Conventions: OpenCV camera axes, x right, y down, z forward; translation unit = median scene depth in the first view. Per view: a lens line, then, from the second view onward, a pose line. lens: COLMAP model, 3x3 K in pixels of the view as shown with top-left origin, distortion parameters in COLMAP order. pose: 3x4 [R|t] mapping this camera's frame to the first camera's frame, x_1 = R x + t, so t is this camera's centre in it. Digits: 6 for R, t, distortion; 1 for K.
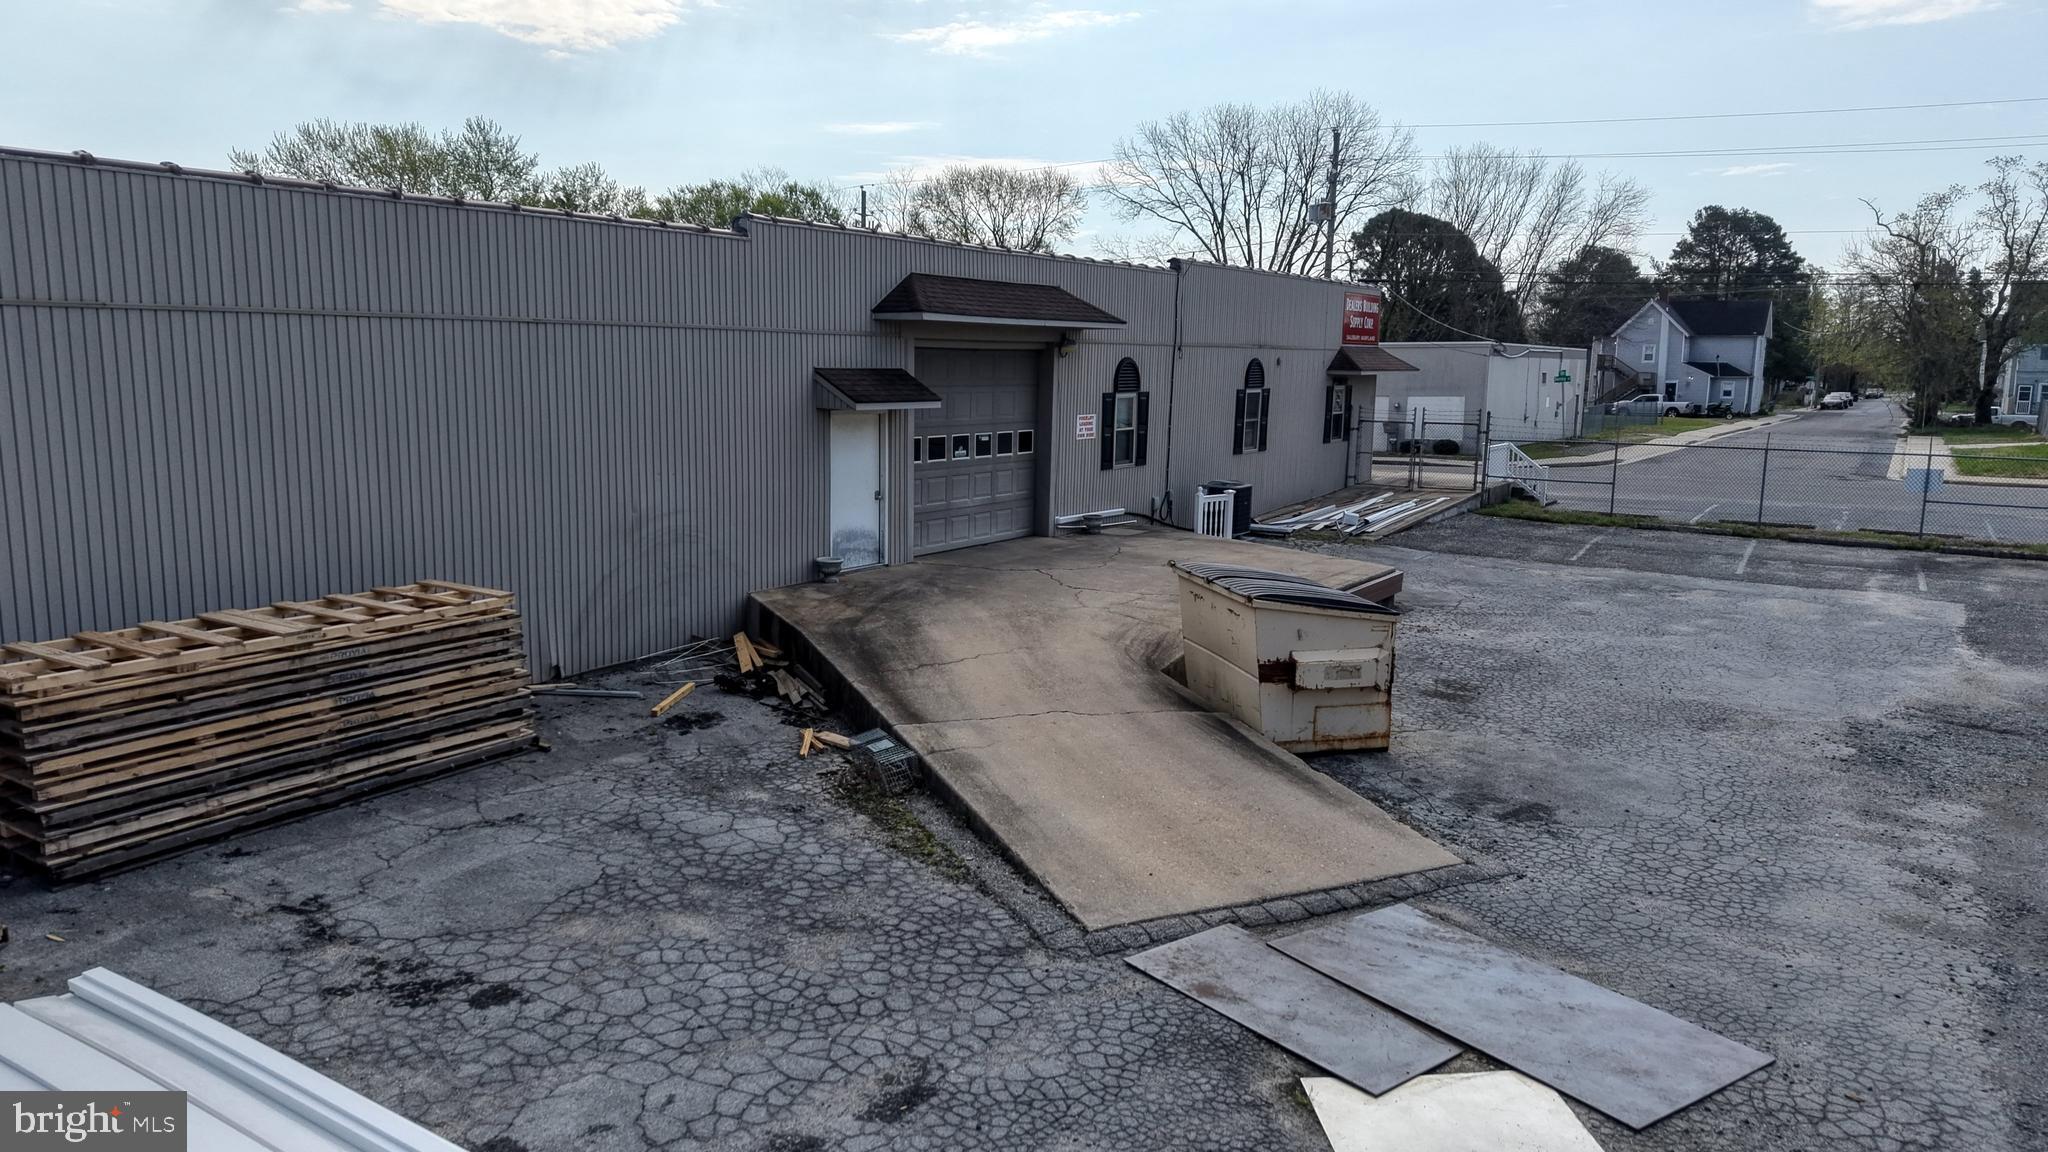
lens RADIAL K [[1388.0, 0, 1019.5], [0, 1388.0, 565.8], [0, 0, 1]] dist [0.048594, -0.033117]
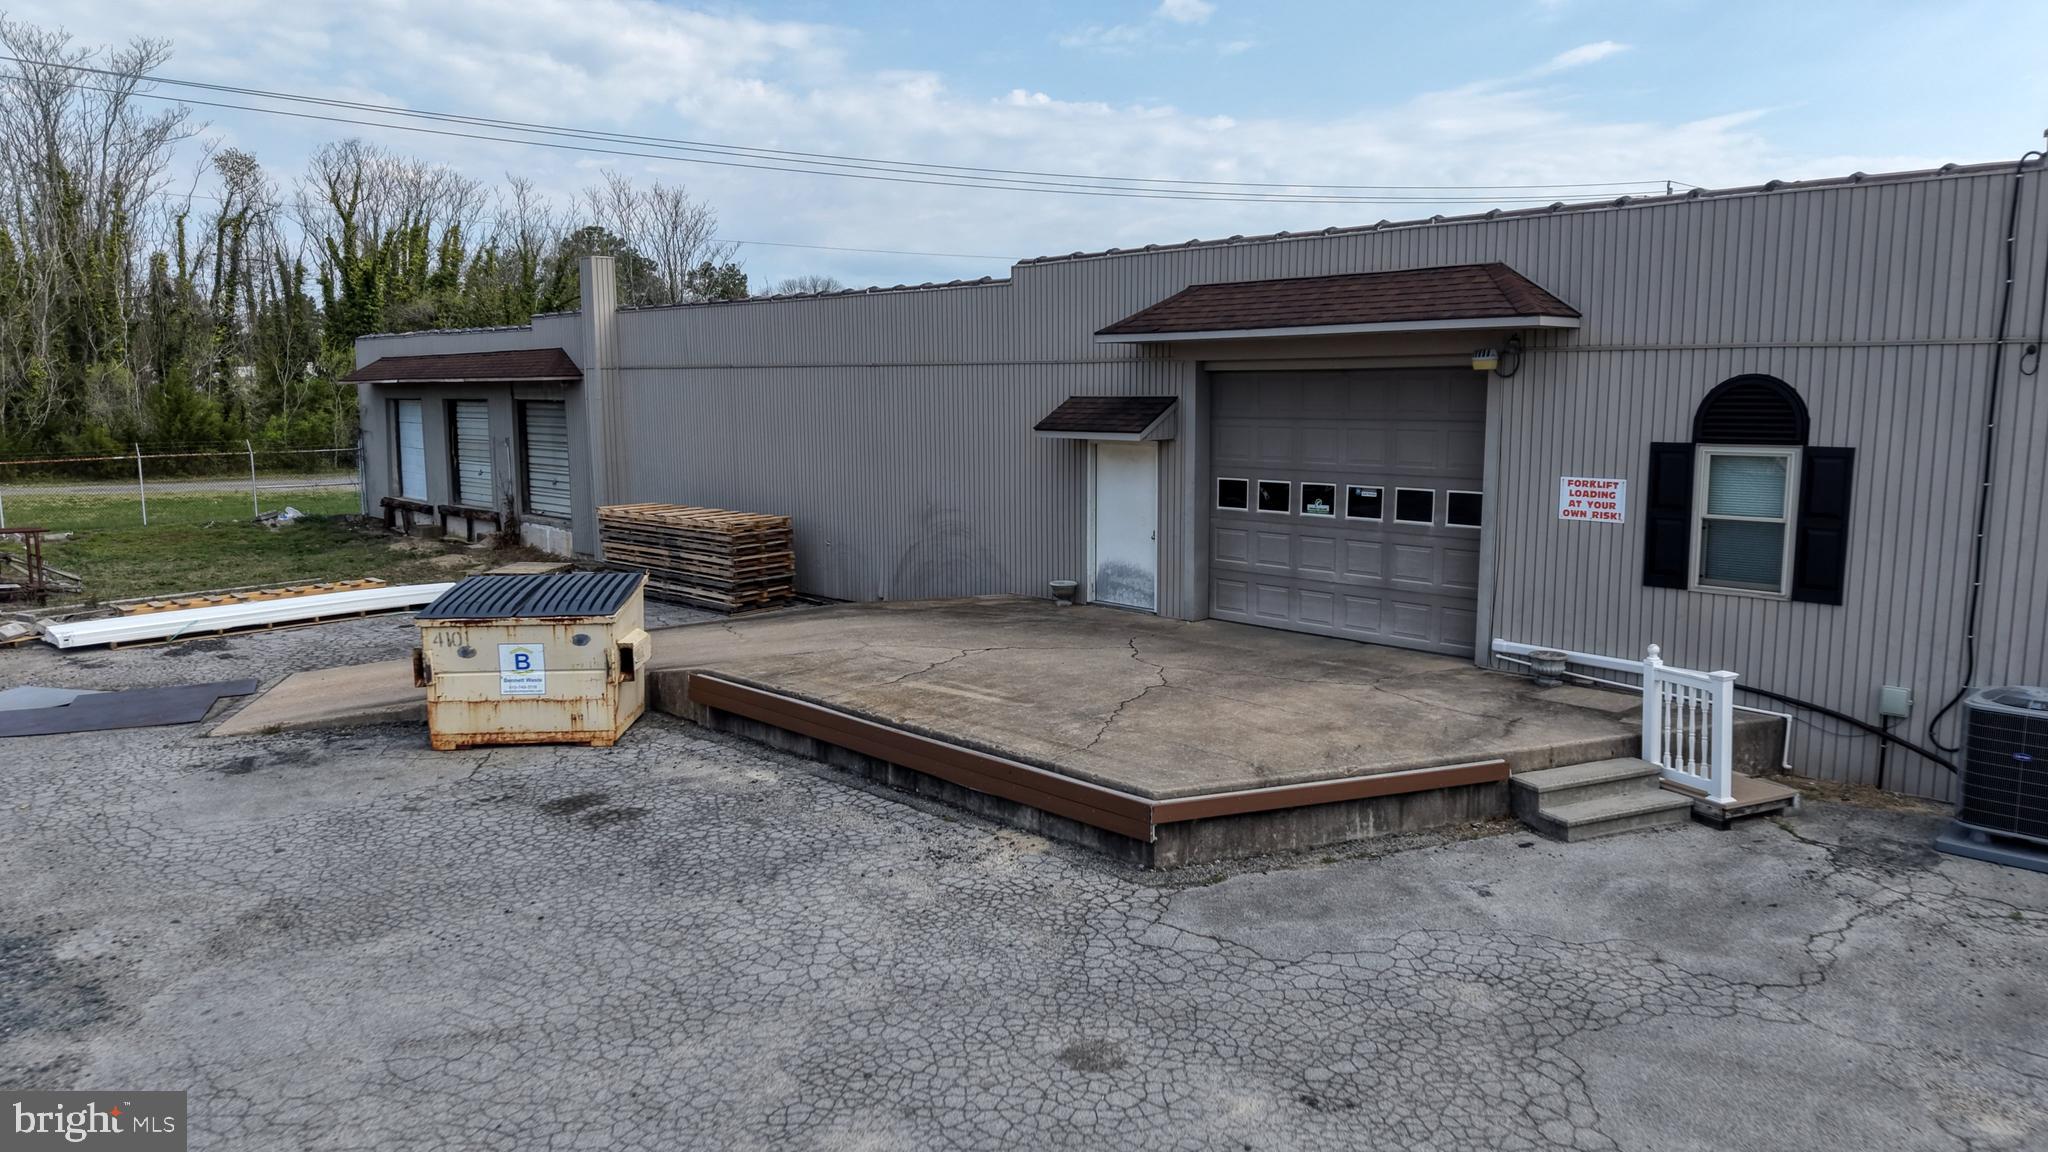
lens RADIAL K [[1388.0, 0, 1019.5], [0, 1388.0, 565.8], [0, 0, 1]] dist [0.048594, -0.033117]
pose [[-0.236149, 0.112781, -0.965150, 0.664001], [-0.142309, 0.978519, 0.149162, -0.128082], [0.961240, 0.172574, -0.215027, 0.927166]]
